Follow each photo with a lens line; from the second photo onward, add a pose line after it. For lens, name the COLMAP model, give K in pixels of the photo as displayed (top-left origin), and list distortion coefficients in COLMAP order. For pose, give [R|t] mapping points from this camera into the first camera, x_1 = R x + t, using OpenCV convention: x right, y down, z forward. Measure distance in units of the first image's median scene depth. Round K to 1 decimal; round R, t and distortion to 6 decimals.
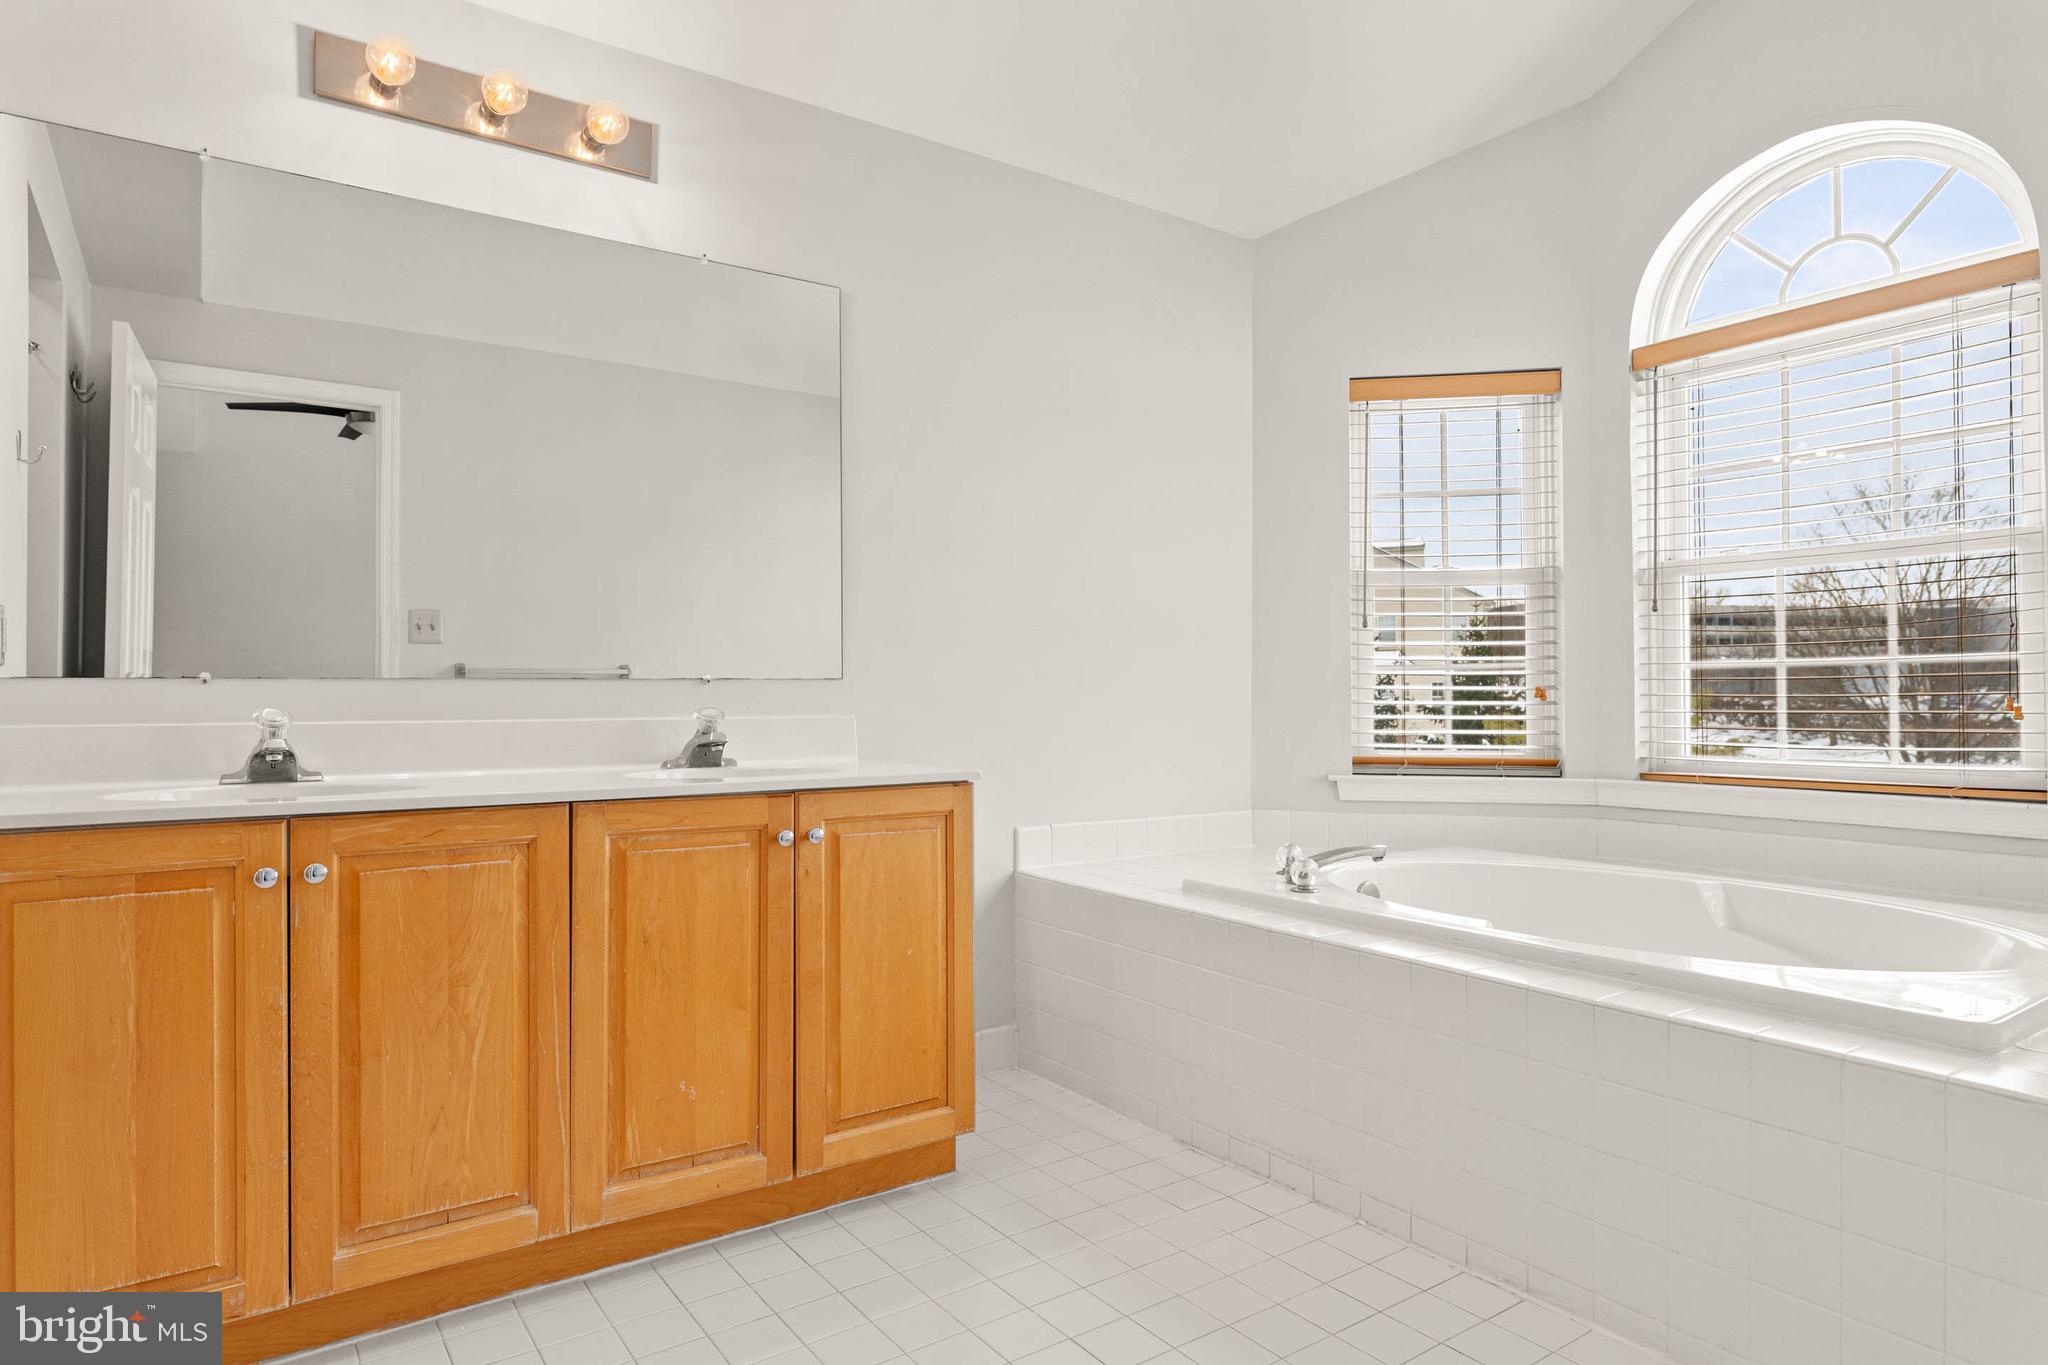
lens RADIAL K [[1186.9, 0, 1044.5], [0, 1186.9, 685.4], [0, 0, 1]] dist [0.002901, -0.006529]
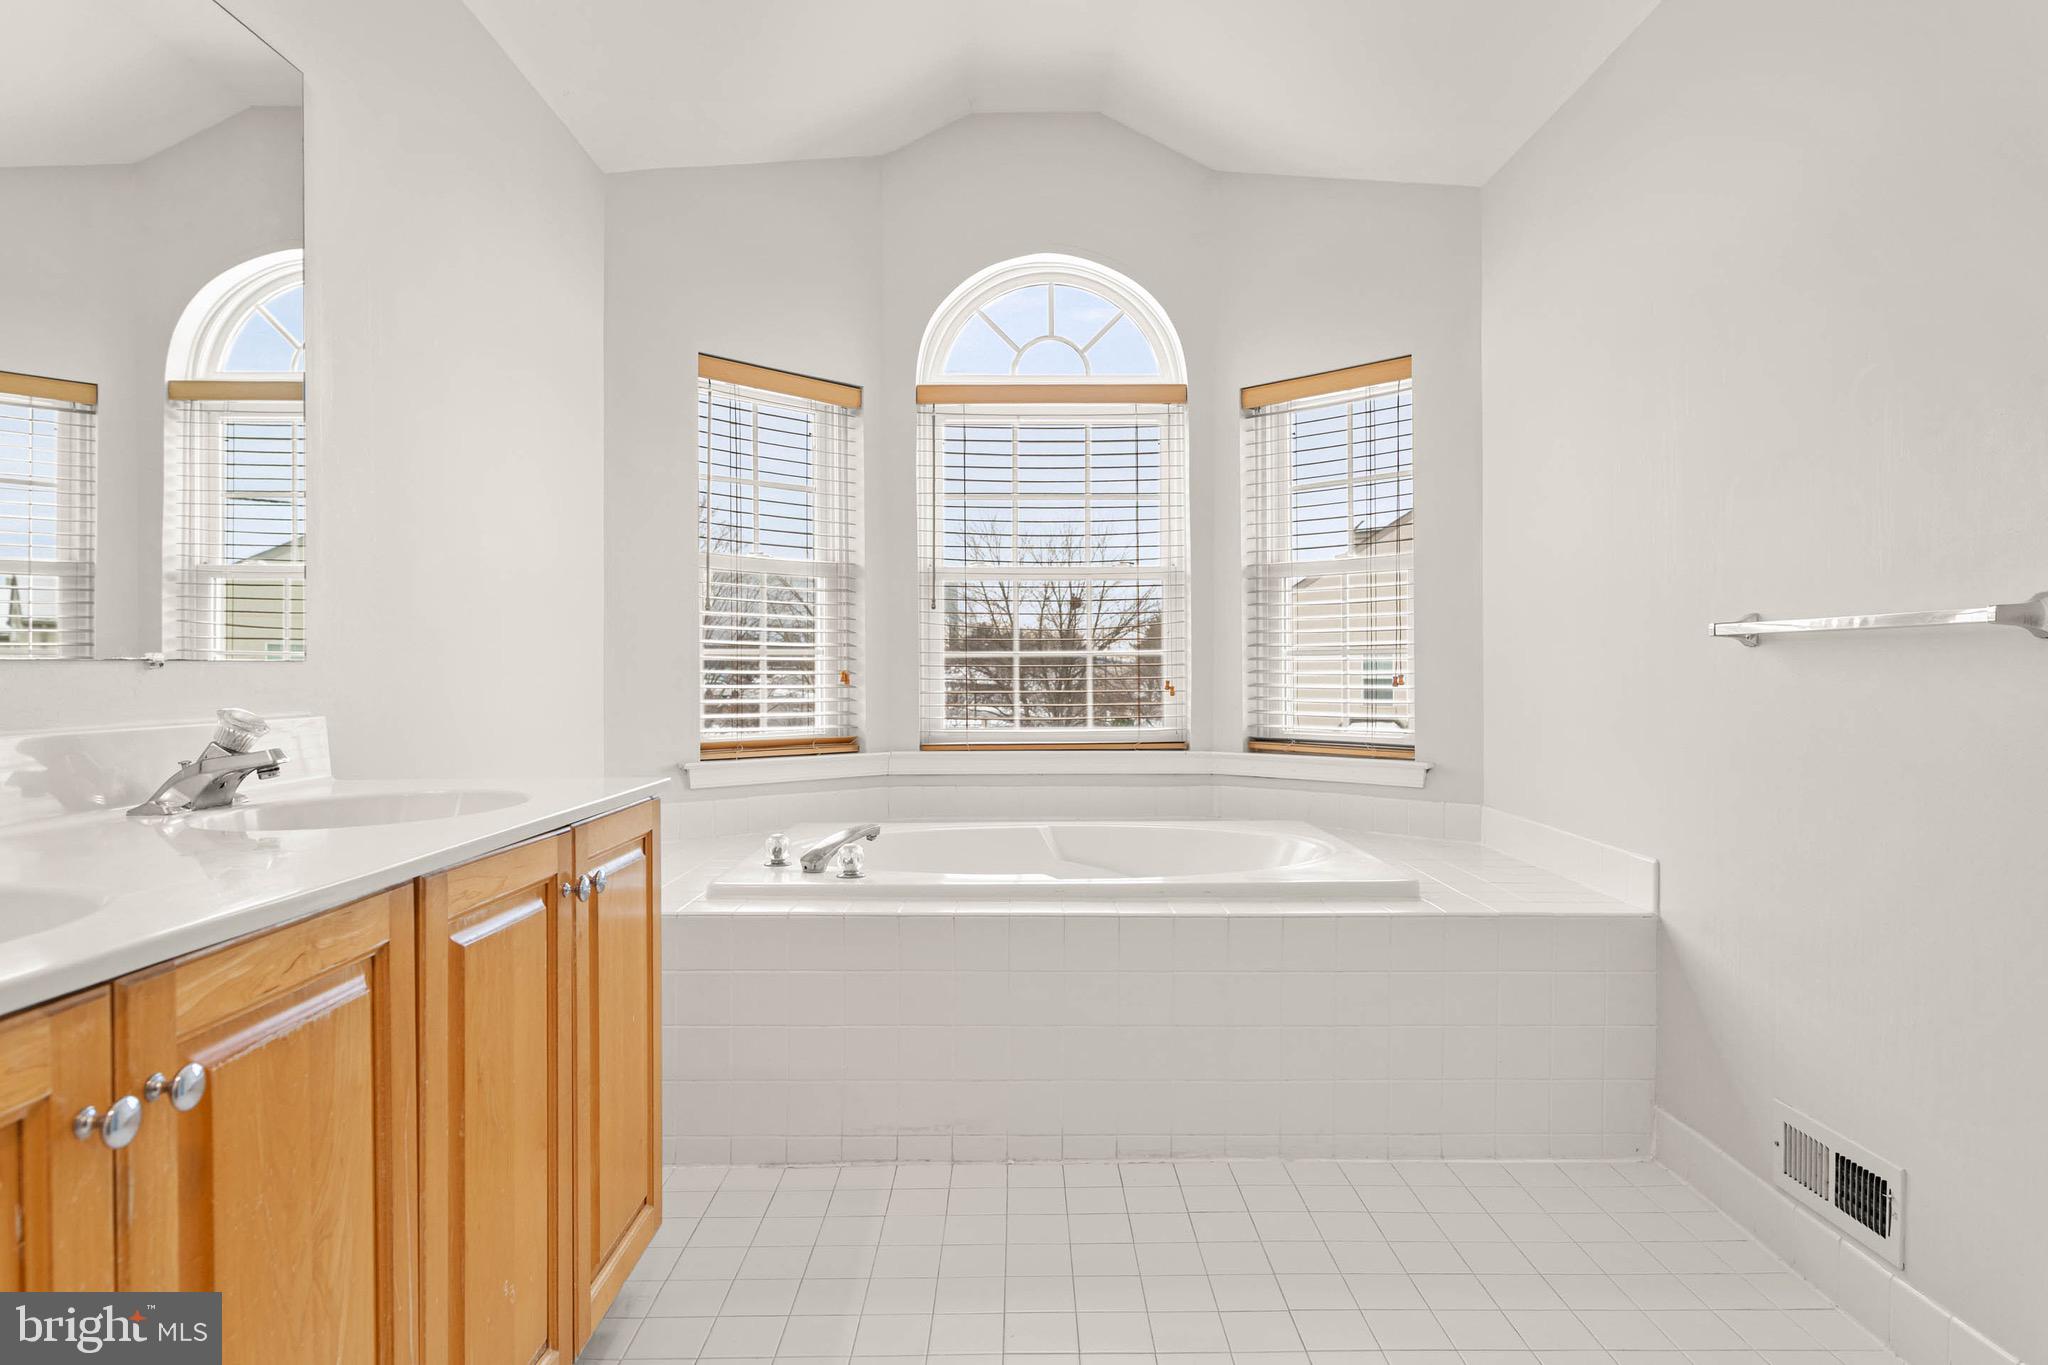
lens RADIAL K [[1186.9, 0, 1042.9], [0, 1186.9, 677.8], [0, 0, 1]] dist [0.002901, -0.006529]
pose [[0.558573, -0.001066, 0.829455, -0.415649], [-0.008740, 0.999936, 0.007171, -0.002635], [-0.829409, -0.011255, 0.558528, 0.242674]]
